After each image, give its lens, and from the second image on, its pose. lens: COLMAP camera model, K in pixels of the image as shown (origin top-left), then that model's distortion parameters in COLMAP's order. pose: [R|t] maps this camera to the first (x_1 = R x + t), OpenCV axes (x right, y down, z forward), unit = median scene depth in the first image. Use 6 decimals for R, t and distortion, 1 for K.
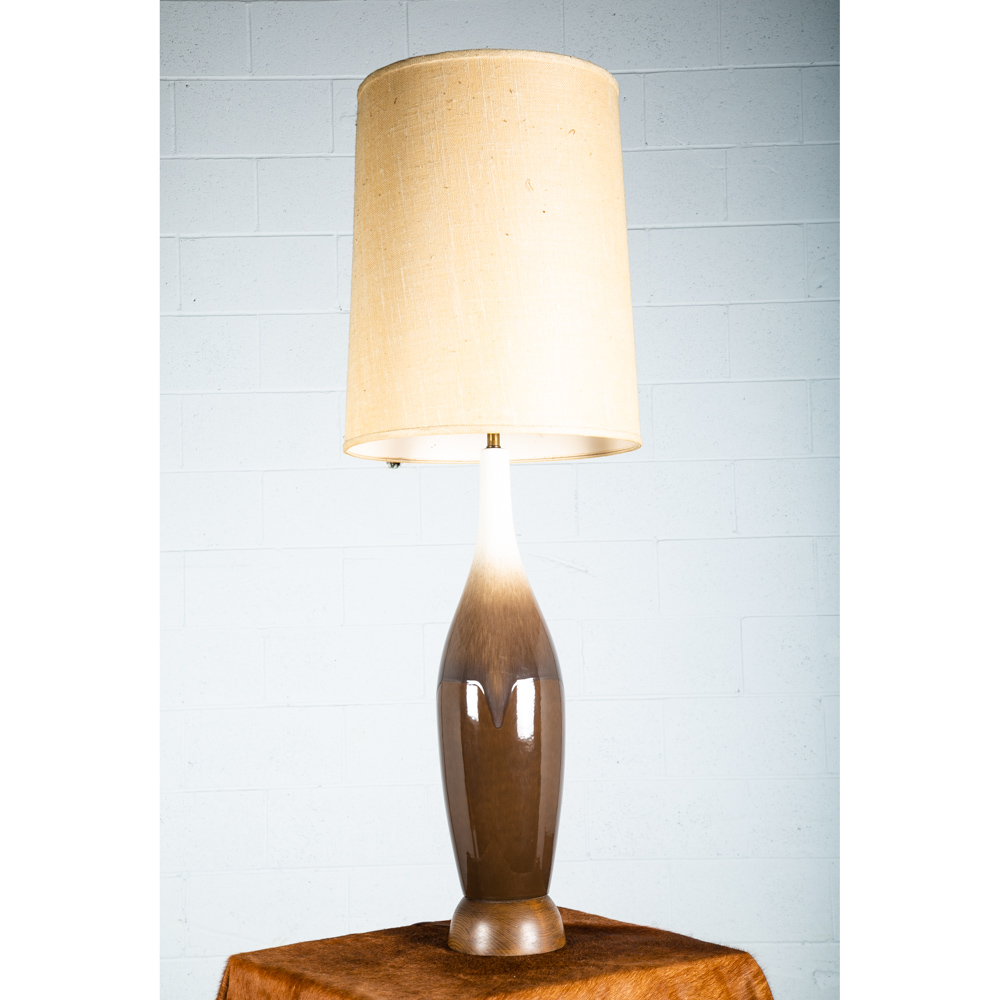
lens RADIAL K [[1803.9, 0, 495.0], [0, 1803.9, 496.2], [0, 0, 1]] dist [0.305257, 0.000000]
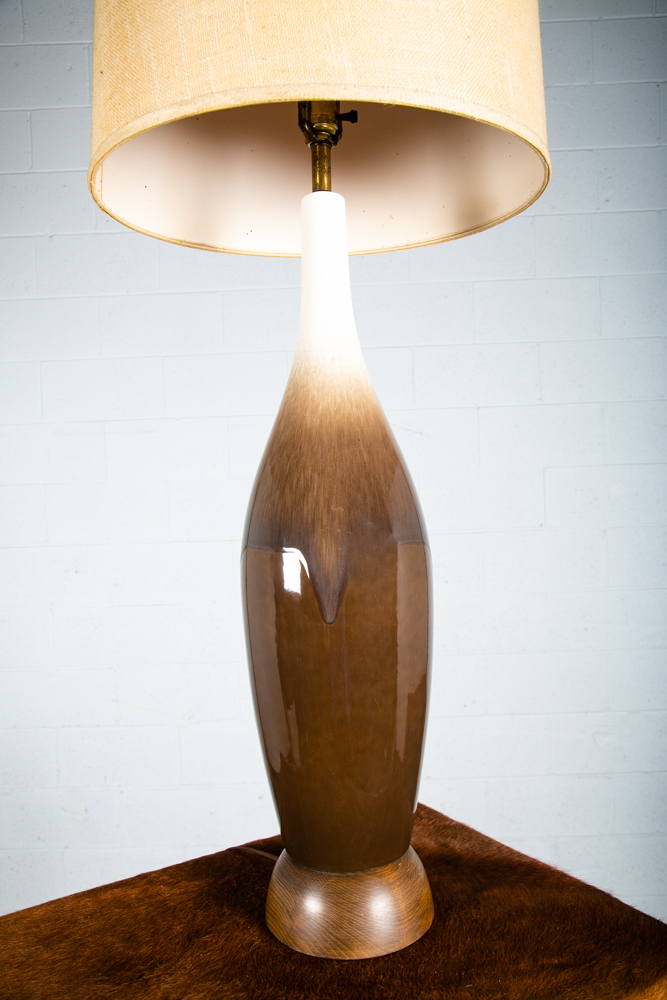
lens RADIAL K [[890.6, 0, 325.7], [0, 890.6, 505.5], [0, 0, 1]] dist [-0.021170, 0.032169]
pose [[0.999258, -0.010999, -0.036916, 0.006663], [0.014500, 0.995281, 0.095941, 0.032232], [0.035687, -0.096406, 0.994702, 0.386904]]
